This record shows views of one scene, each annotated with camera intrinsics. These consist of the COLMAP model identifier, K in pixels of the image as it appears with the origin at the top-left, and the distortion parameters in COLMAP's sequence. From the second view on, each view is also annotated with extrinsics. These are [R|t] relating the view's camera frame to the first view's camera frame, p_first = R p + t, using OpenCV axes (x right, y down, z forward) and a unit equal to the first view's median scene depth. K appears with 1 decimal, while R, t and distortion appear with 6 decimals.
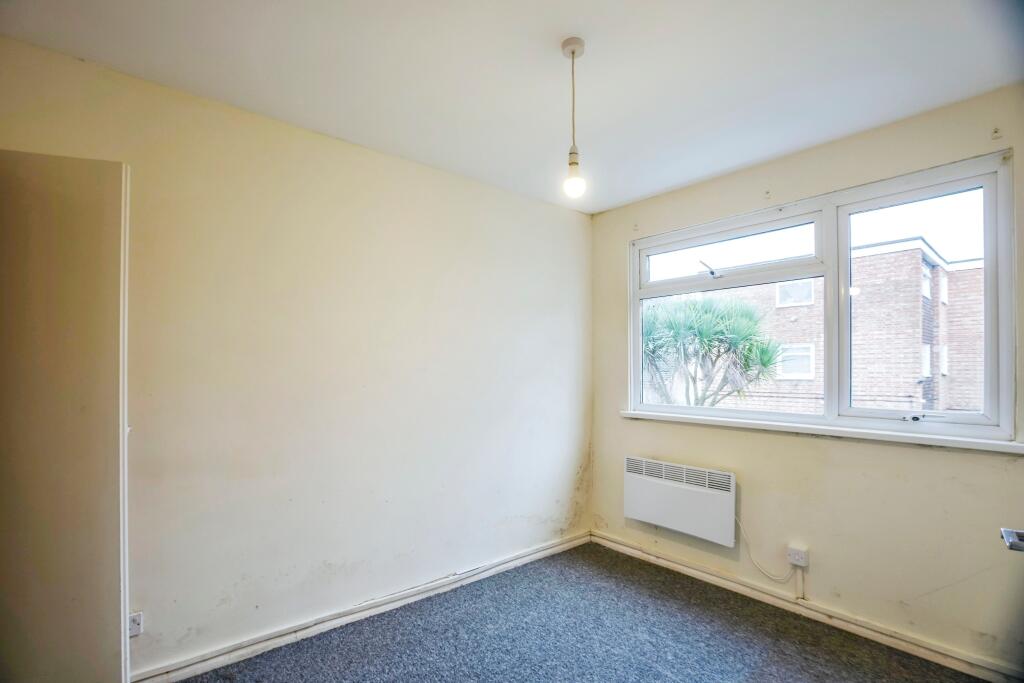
lens RADIAL K [[471.7, 0, 514.6], [0, 471.7, 309.1], [0, 0, 1]] dist [-0.059386, 0.017670]
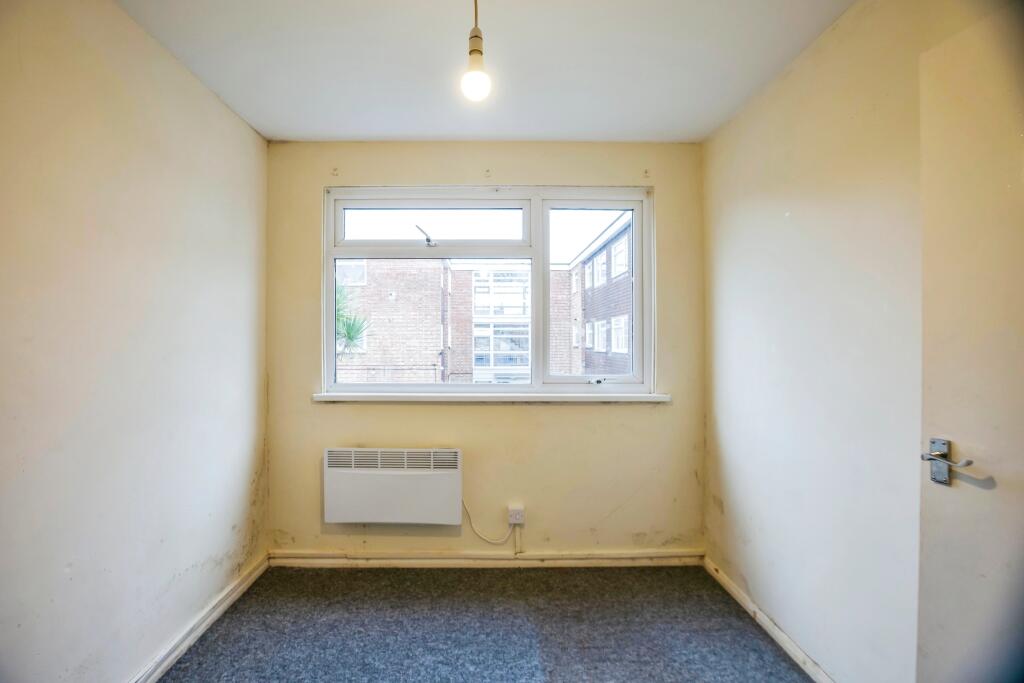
lens RADIAL K [[471.7, 0, 514.6], [0, 471.7, 309.1], [0, 0, 1]] dist [-0.059386, 0.017670]
pose [[0.632734, 0.050548, 0.772717, -0.204254], [-0.093564, 0.995547, 0.011490, 0.034857], [-0.768696, -0.079569, 0.634646, 0.271291]]
